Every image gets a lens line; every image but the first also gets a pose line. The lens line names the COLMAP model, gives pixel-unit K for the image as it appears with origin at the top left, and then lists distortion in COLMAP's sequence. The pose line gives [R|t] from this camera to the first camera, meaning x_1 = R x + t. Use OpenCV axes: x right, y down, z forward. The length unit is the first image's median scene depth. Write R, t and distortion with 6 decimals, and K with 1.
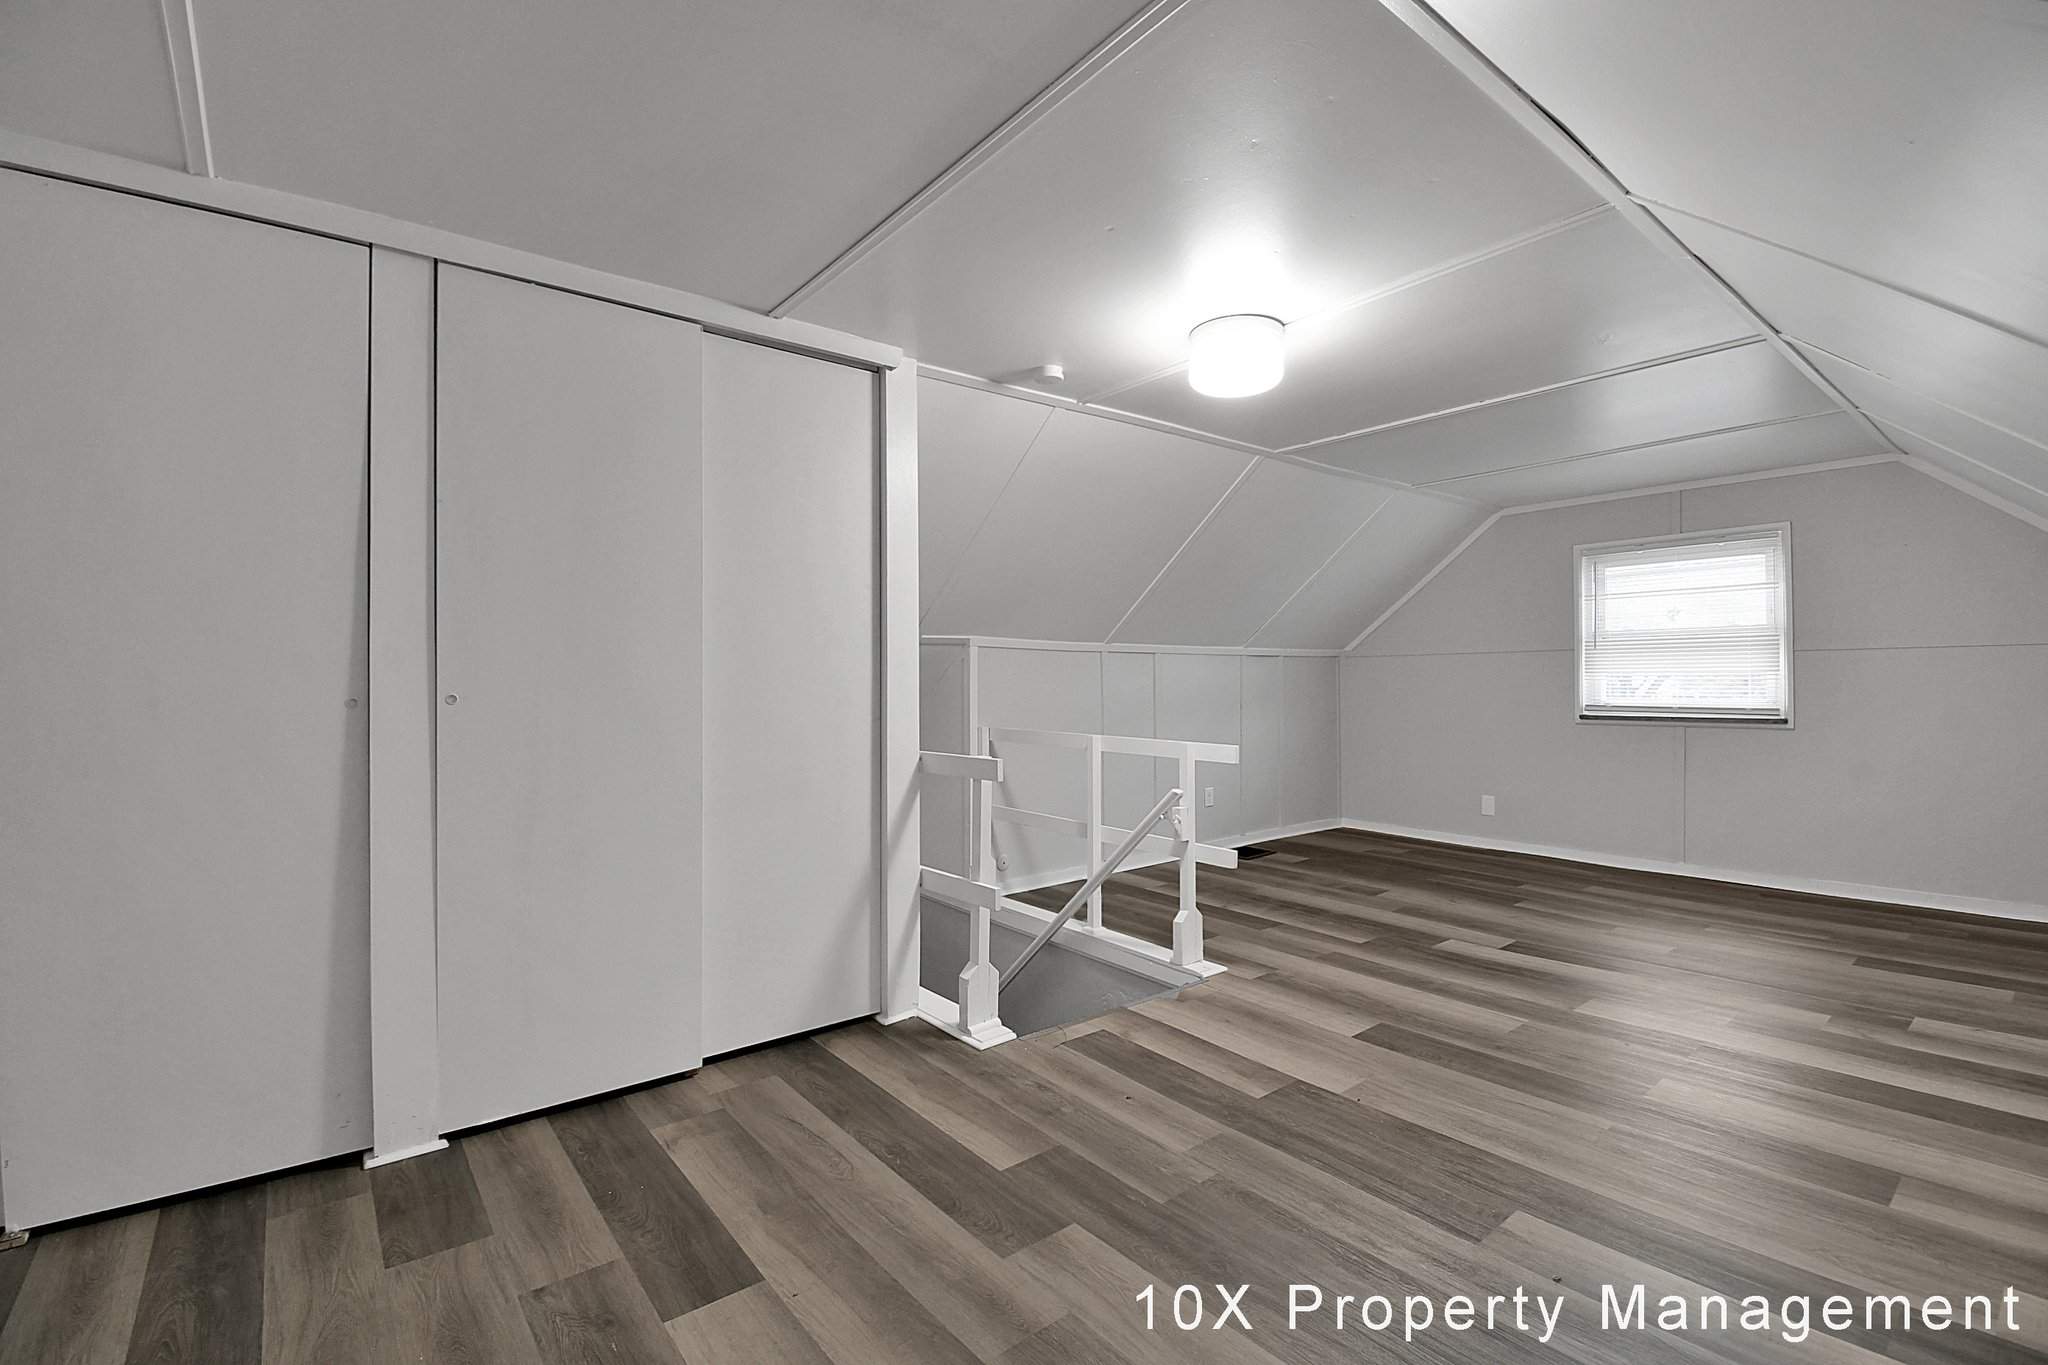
lens RADIAL K [[913.3, 0, 1036.1], [0, 913.3, 679.5], [0, 0, 1]] dist [0.035265, -0.038470]
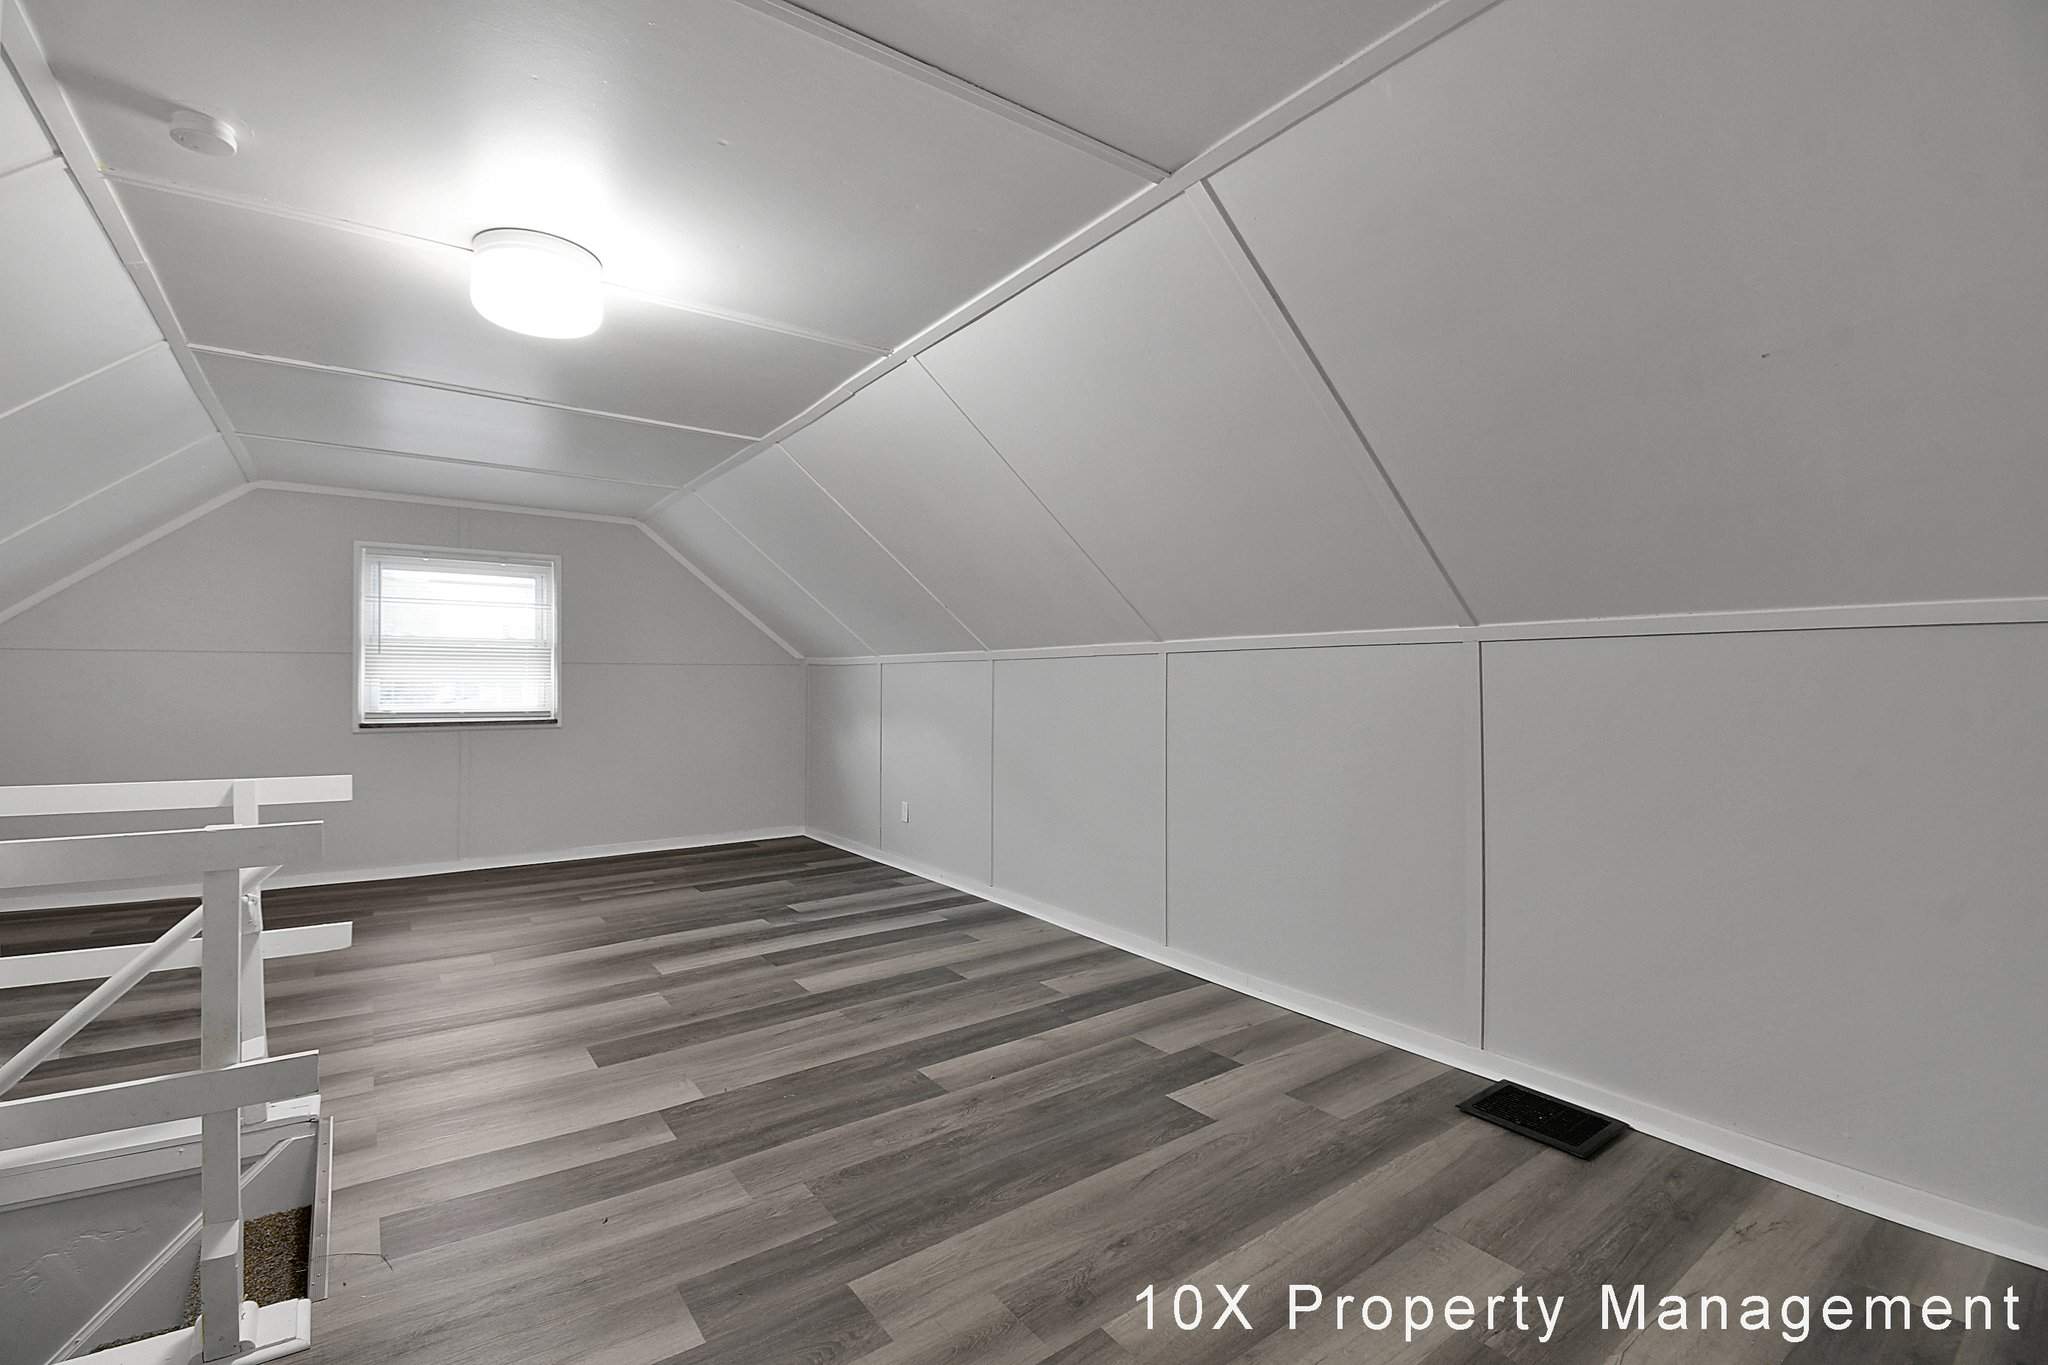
lens RADIAL K [[913.3, 0, 1036.1], [0, 913.3, 679.5], [0, 0, 1]] dist [0.035265, -0.038470]
pose [[0.032984, 0.011610, 0.999388, -0.369051], [-0.001507, 0.999932, -0.011567, 0.004071], [-0.999455, -0.001124, 0.032999, 0.337406]]
